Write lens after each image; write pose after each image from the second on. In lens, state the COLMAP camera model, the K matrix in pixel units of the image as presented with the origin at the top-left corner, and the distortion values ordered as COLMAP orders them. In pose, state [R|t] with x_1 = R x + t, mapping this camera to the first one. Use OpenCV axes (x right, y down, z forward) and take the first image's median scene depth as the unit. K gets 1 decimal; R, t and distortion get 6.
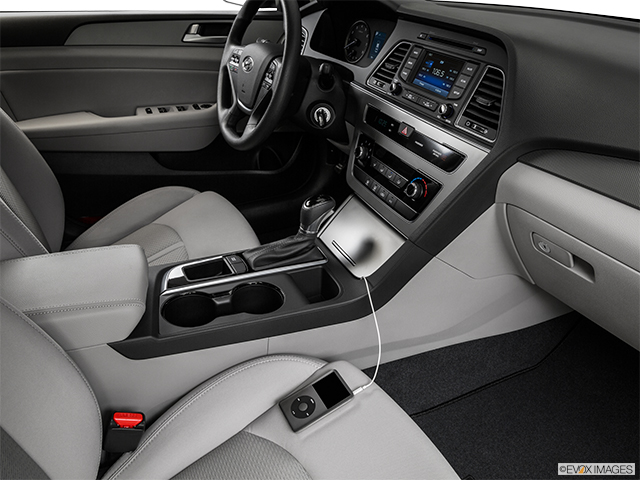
lens RADIAL K [[481.6, 0, 318.6], [0, 481.6, 239.1], [0, 0, 1]] dist [-0.123103, 0.036484]
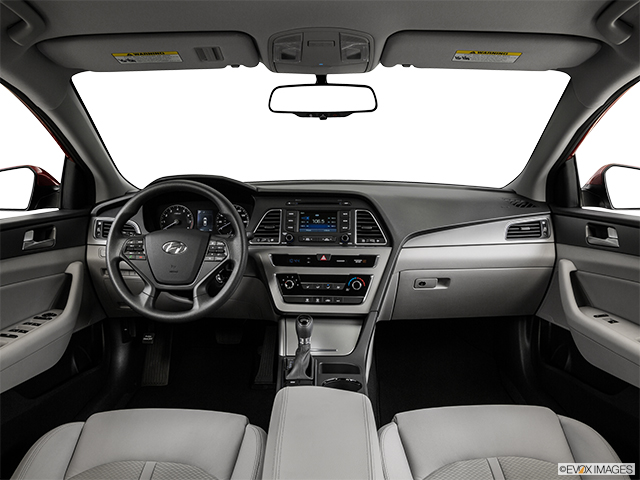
lens RADIAL K [[481.6, 0, 318.6], [0, 481.6, 237.0], [0, 0, 1]] dist [-0.123103, 0.036484]
pose [[0.455135, -0.175490, 0.872958, -1.135152], [0.464964, 0.882946, -0.064921, -0.179353], [-0.759382, 0.435442, 0.483456, 0.190647]]
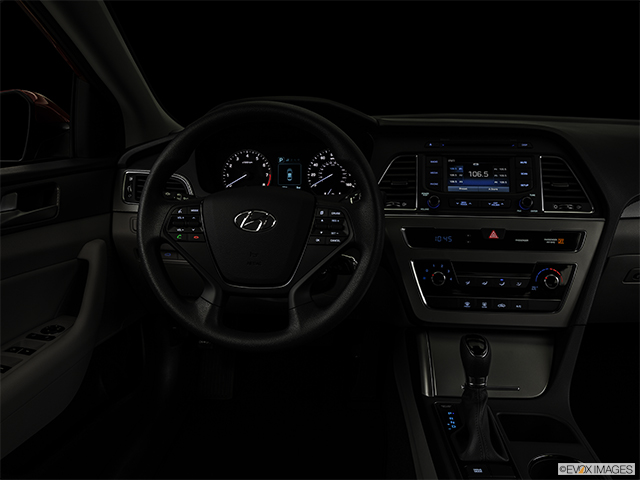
lens RADIAL K [[481.6, 0, 317.8], [0, 481.6, 238.5], [0, 0, 1]] dist [-0.123103, 0.036484]
pose [[0.534178, -0.259271, 0.804632, -0.730018], [0.458489, 0.888516, -0.018081, -0.342094], [-0.710240, 0.378573, 0.593499, 0.638784]]
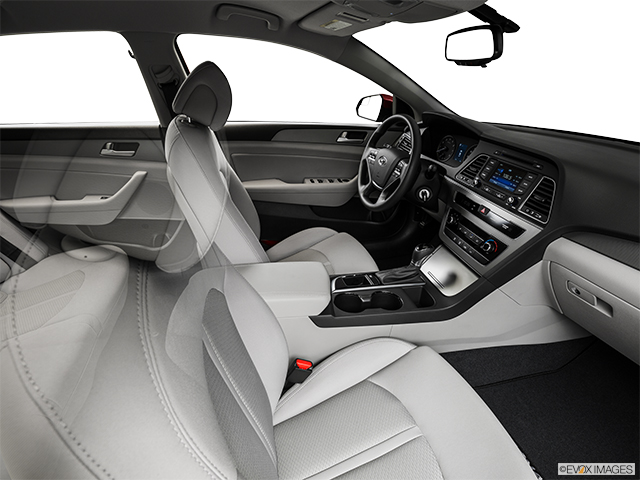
lens RADIAL K [[326.7, 0, 315.6], [0, 326.7, 234.3], [0, 0, 1]] dist [-0.068300, 0.007709]
pose [[0.976476, 0.091696, -0.195160, -0.151541], [-0.107501, 0.991596, -0.071977, -0.001764], [0.186920, 0.091263, 0.978127, -0.176869]]
